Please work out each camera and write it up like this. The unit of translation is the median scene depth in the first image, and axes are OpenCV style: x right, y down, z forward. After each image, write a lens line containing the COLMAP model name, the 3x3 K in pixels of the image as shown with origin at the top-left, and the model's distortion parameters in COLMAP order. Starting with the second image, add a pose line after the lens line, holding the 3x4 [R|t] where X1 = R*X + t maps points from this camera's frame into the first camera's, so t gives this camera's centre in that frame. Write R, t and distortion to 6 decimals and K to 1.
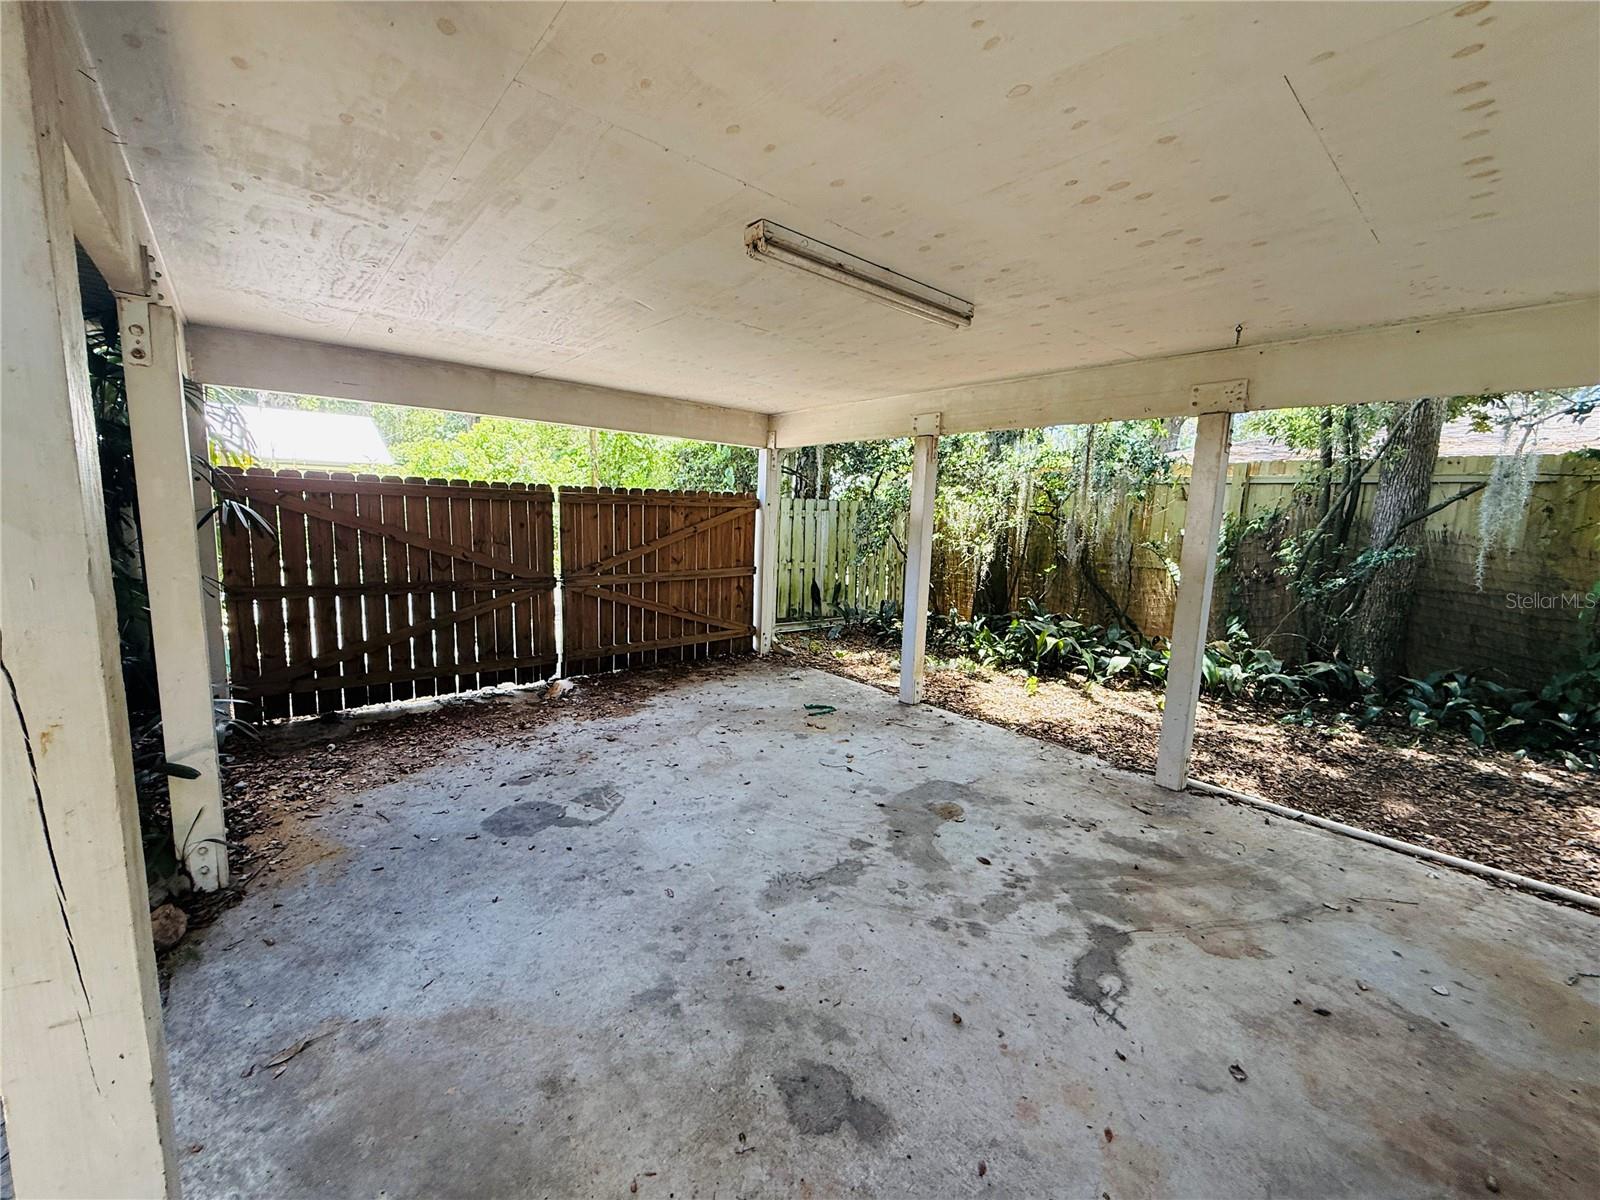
lens RADIAL K [[638.1, 0, 795.7], [0, 638.1, 597.8], [0, 0, 1]] dist [0.001562, -0.000102]
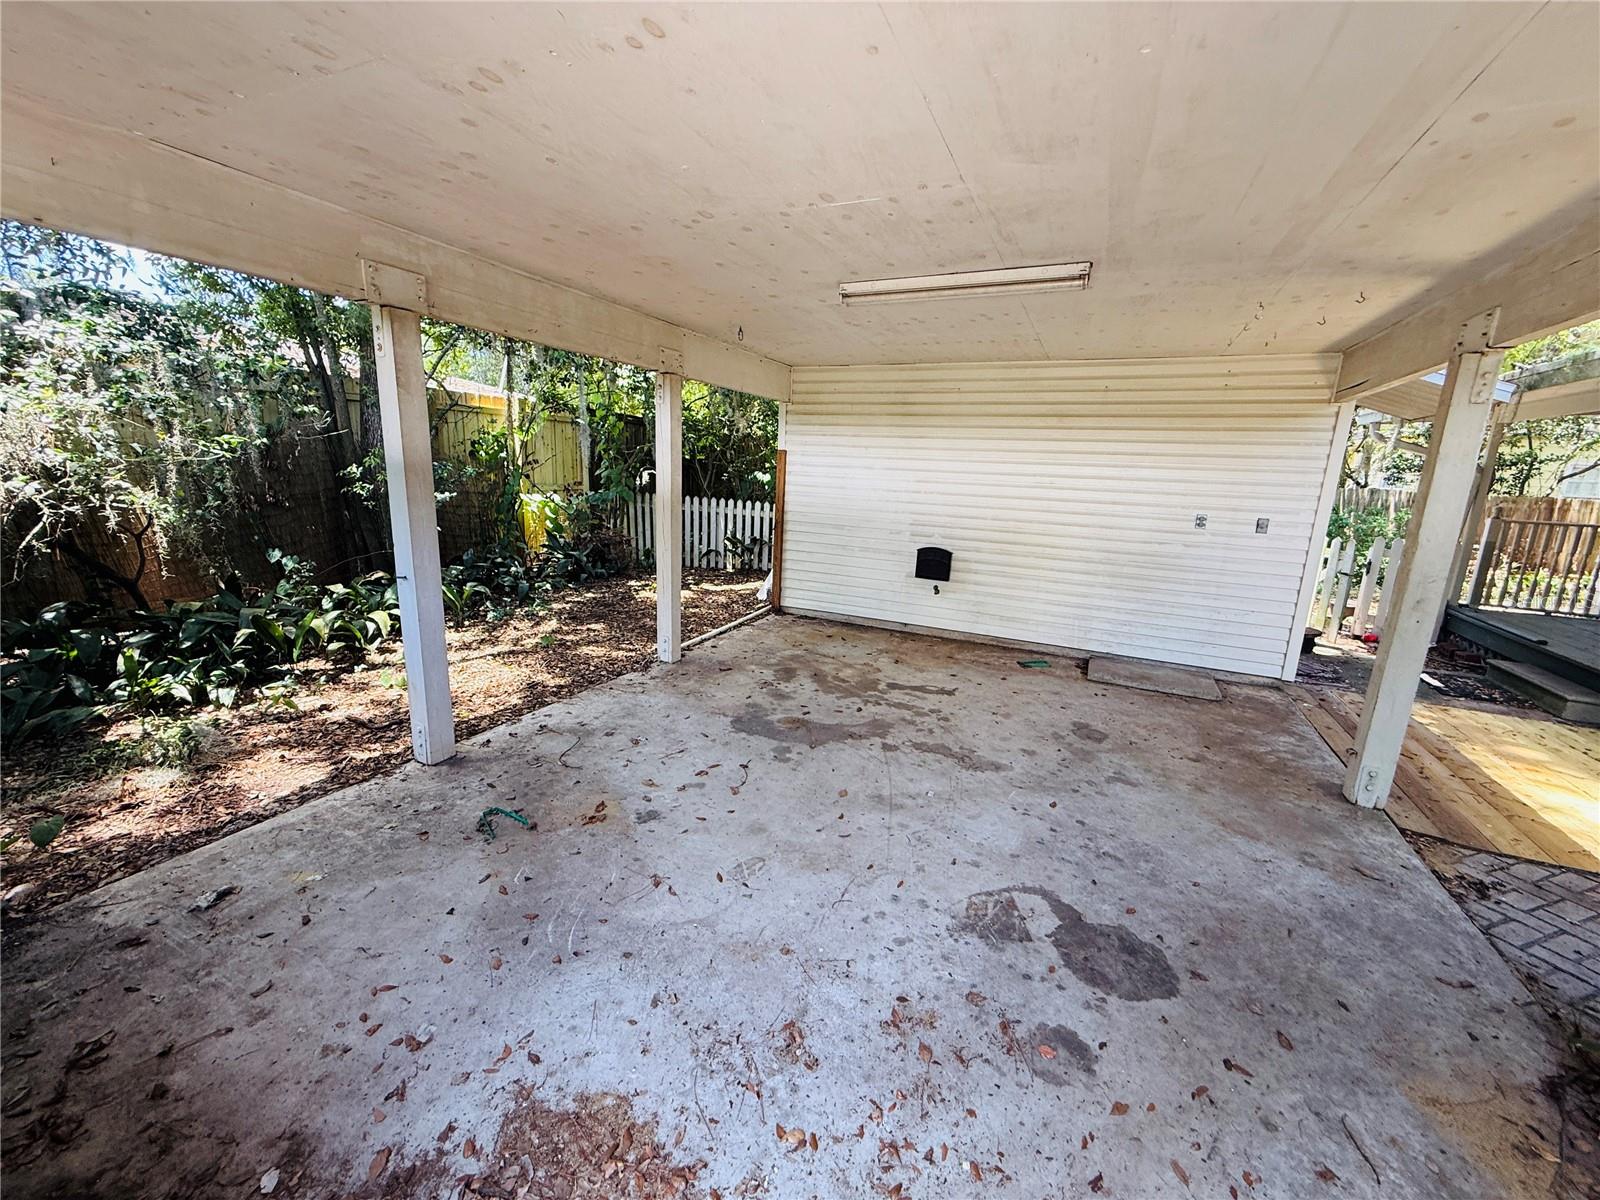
lens RADIAL K [[638.1, 0, 795.7], [0, 638.1, 597.8], [0, 0, 1]] dist [0.001562, -0.000102]
pose [[-0.401382, -0.241741, 0.883433, -0.808863], [0.067692, 0.954073, 0.291826, -0.245046], [-0.913406, 0.176934, -0.366584, 1.512362]]
